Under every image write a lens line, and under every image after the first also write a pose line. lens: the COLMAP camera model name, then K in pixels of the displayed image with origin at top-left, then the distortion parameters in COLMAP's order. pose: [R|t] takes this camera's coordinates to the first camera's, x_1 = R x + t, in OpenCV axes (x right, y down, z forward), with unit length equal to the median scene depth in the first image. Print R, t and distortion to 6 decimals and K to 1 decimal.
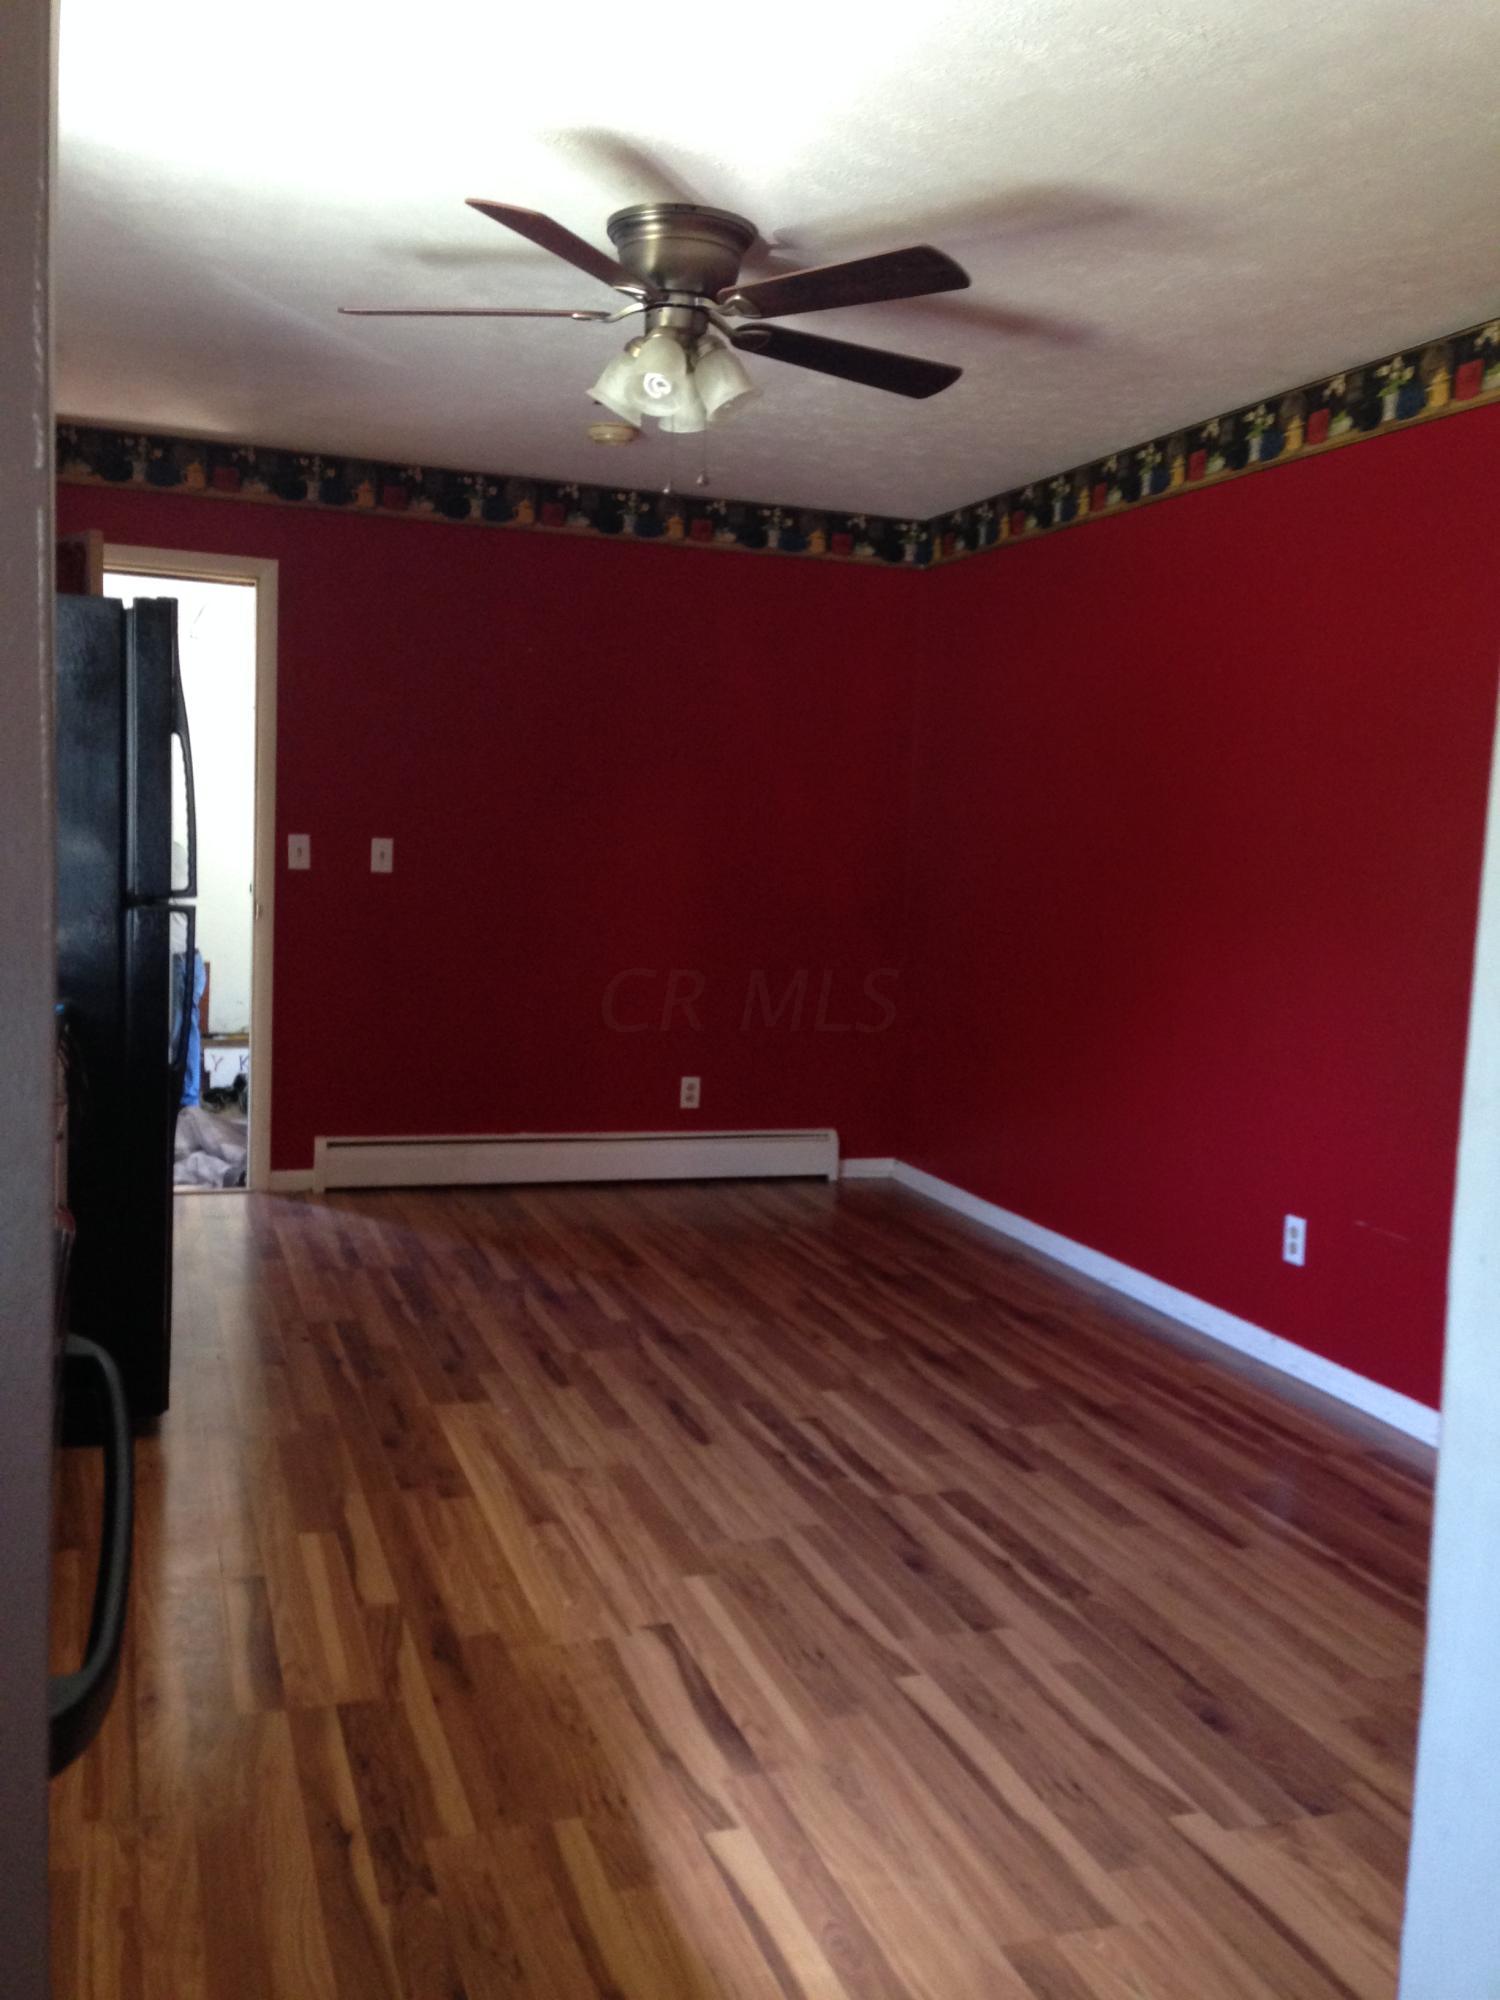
lens RADIAL K [[1835.9, 0, 759.3], [0, 1835.9, 1020.2], [0, 0, 1]] dist [0.055643, 0.000000]
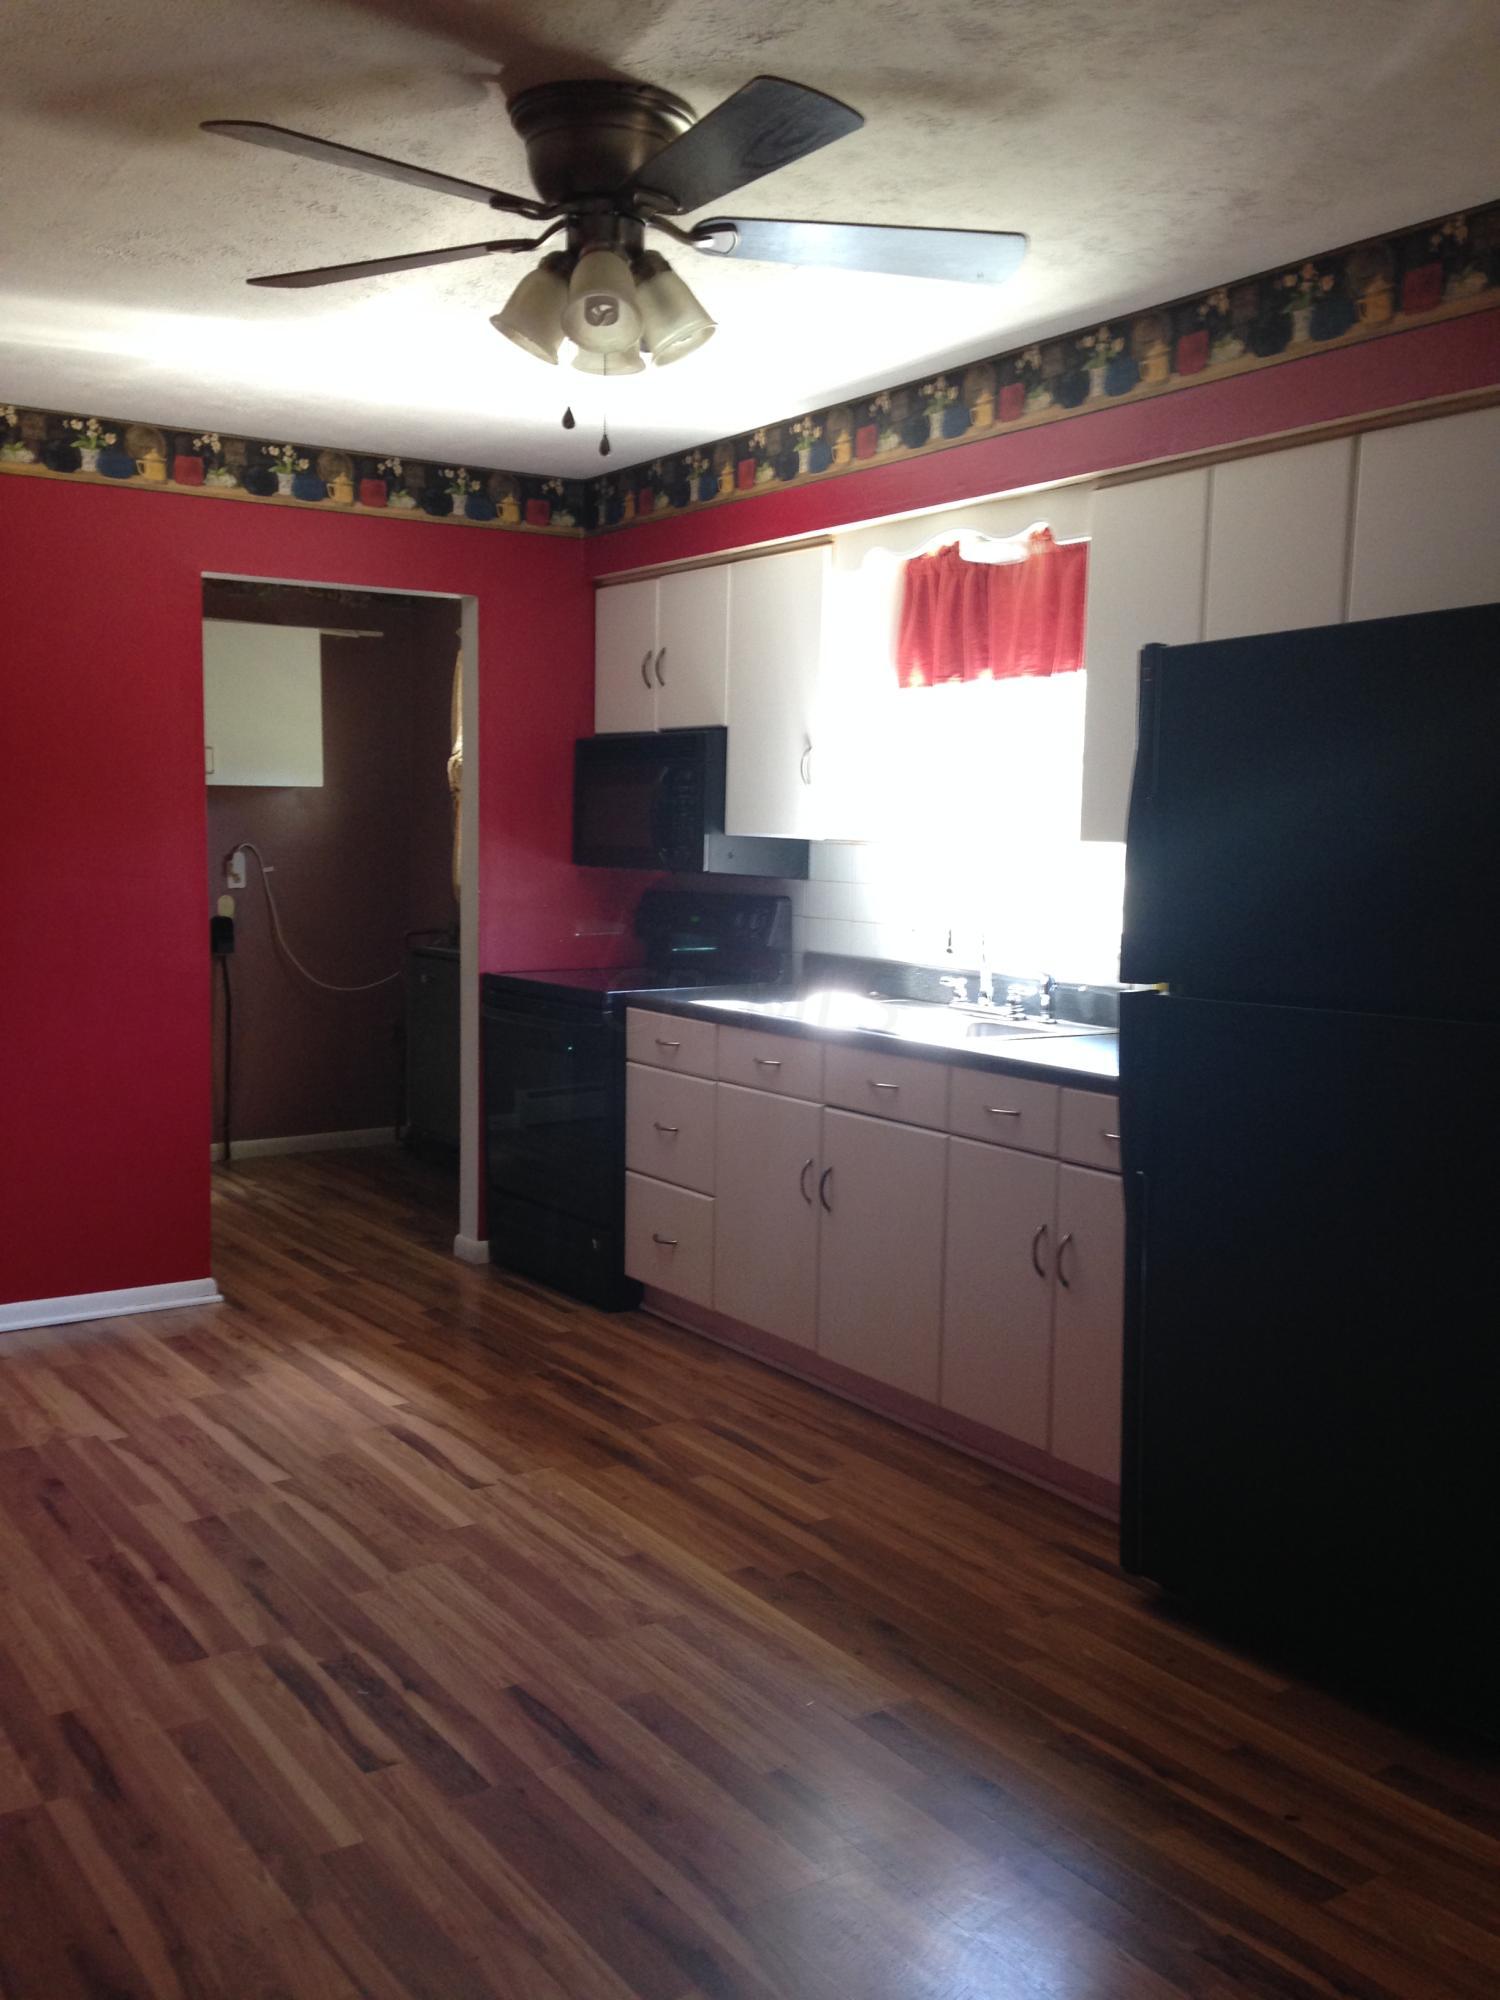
lens RADIAL K [[1835.9, 0, 749.2], [0, 1835.9, 993.8], [0, 0, 1]] dist [0.055643, 0.000000]
pose [[-0.964165, -0.031877, -0.263382, 0.104770], [-0.081944, 0.979996, 0.181363, -0.234904], [0.252332, 0.196446, -0.947490, 2.041640]]
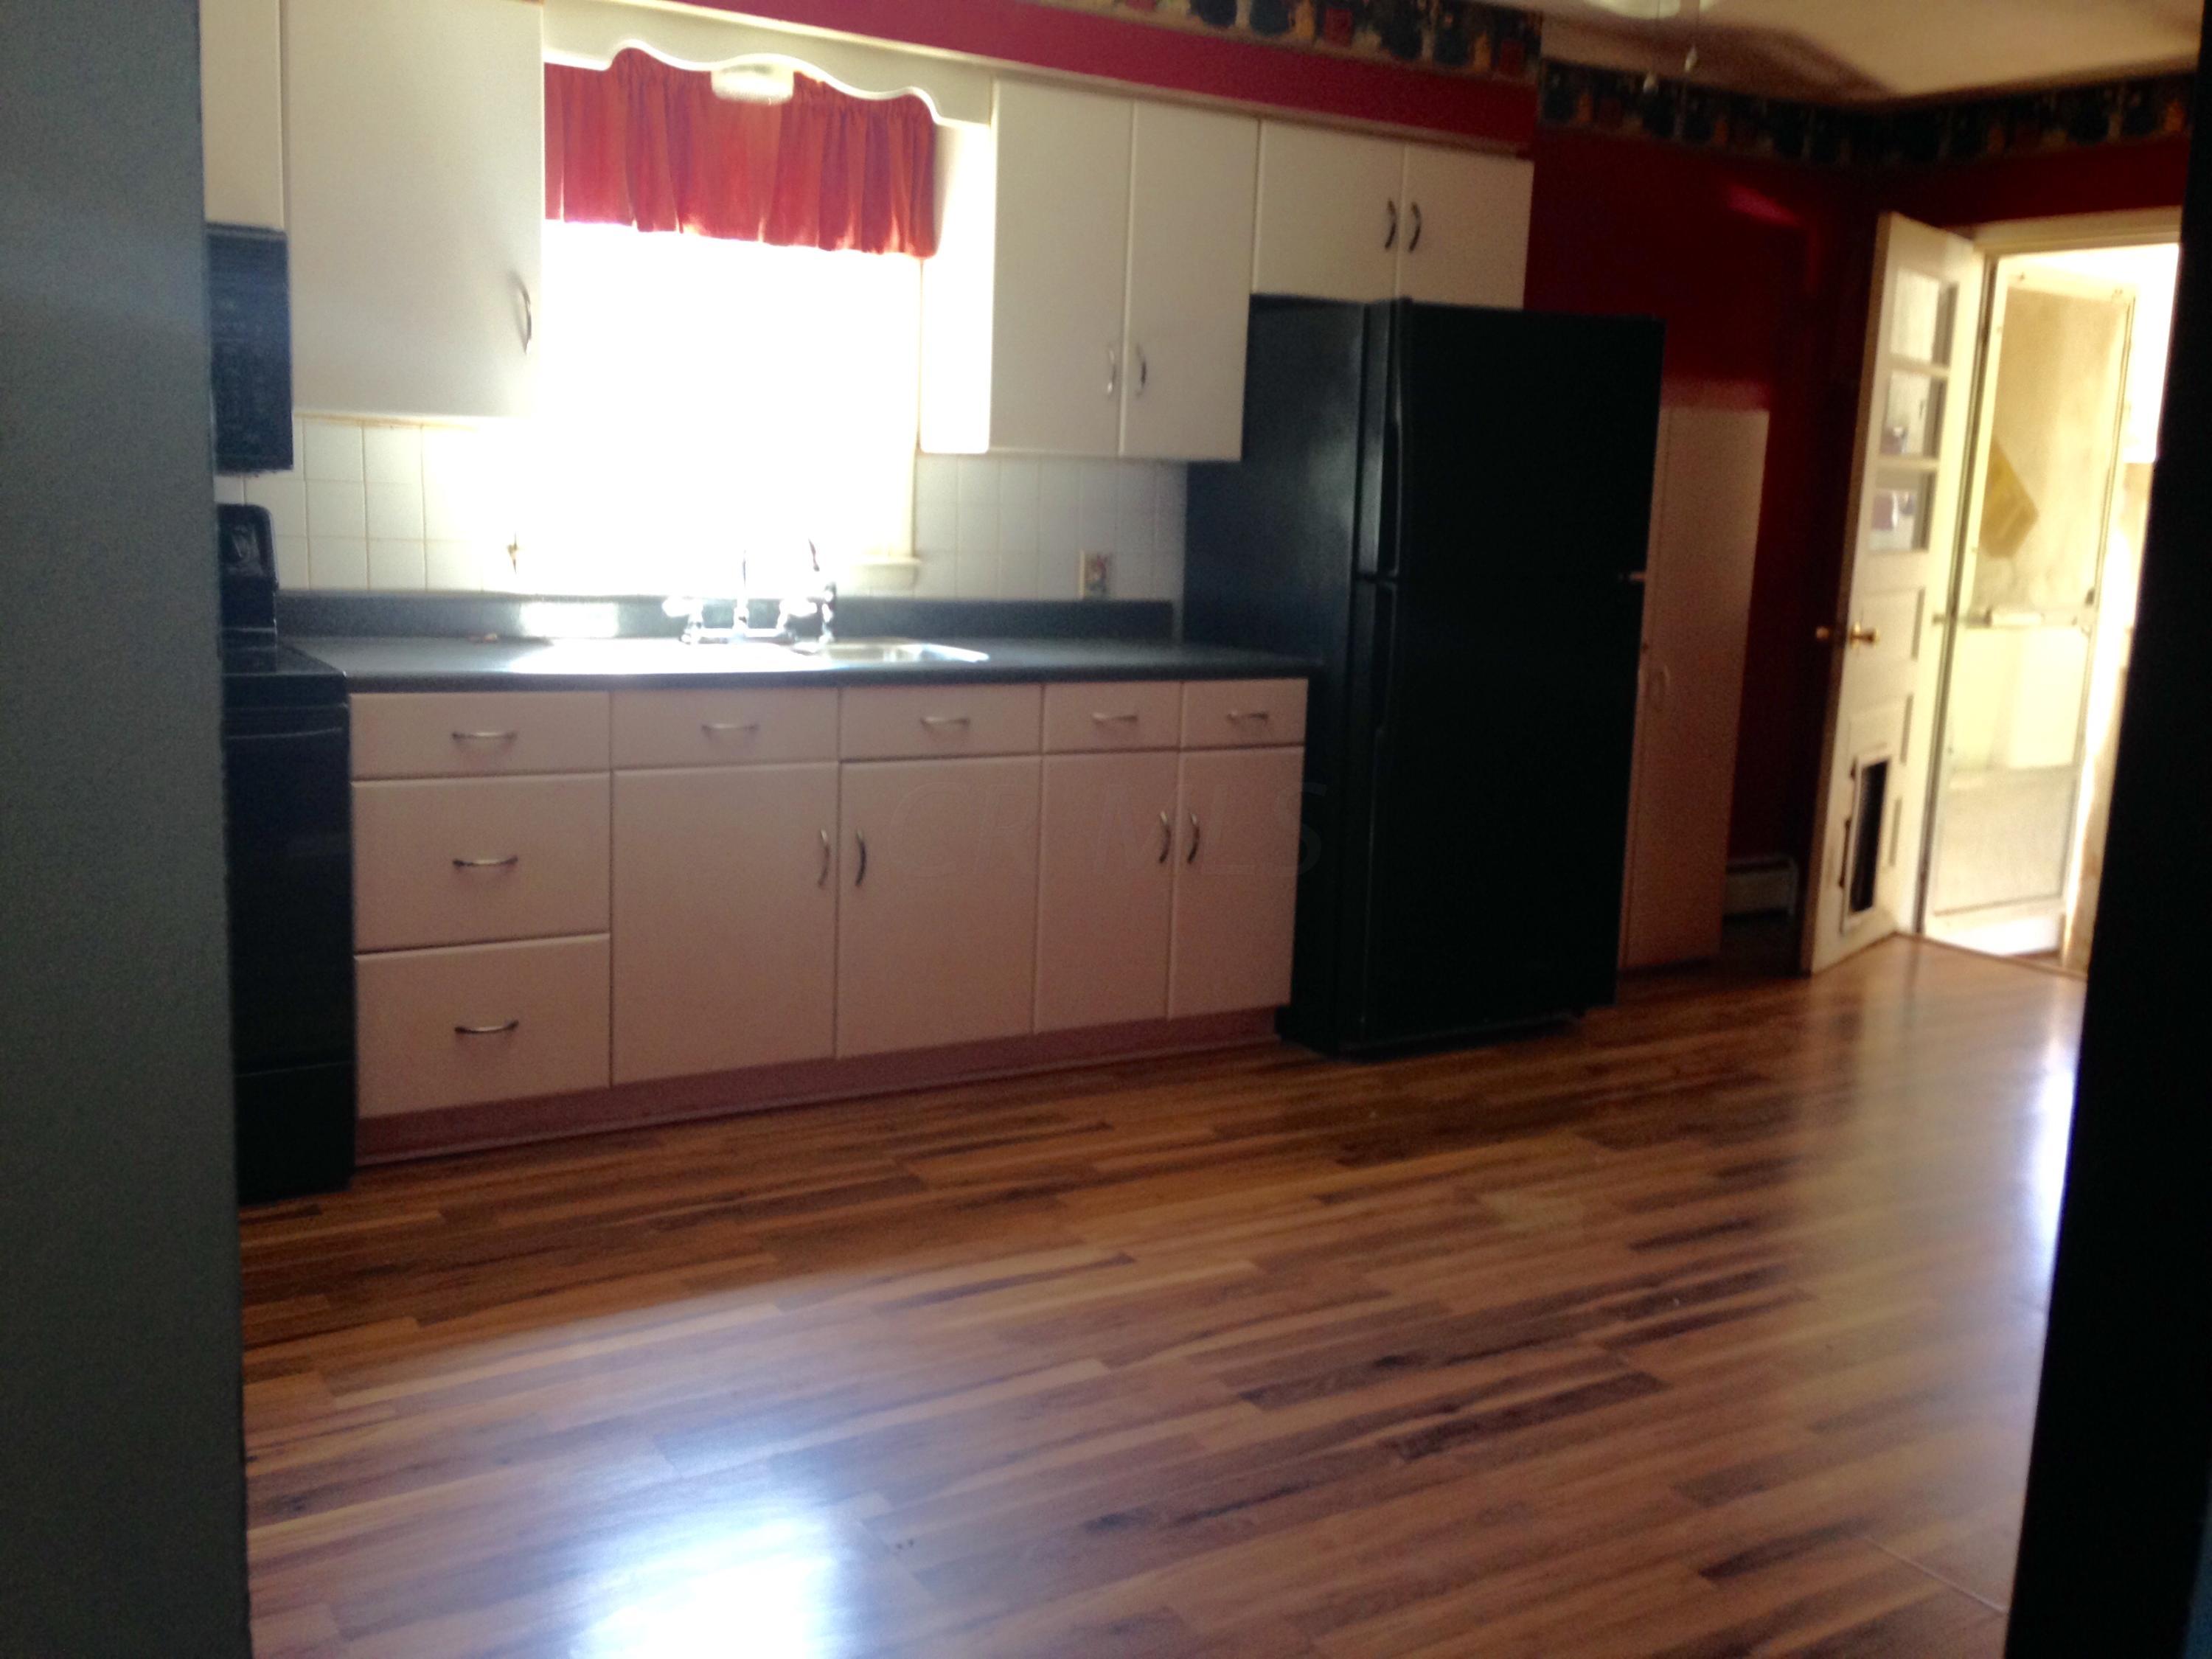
lens RADIAL K [[2030.5, 0, 1096.0], [0, 2030.5, 817.3], [0, 0, 1]] dist [0.055643, 0.000000]
pose [[0.228528, 0.125453, -0.965420, 0.939650], [-0.133666, 0.986314, 0.096528, -0.020078], [0.964317, 0.106985, 0.242170, 0.636173]]
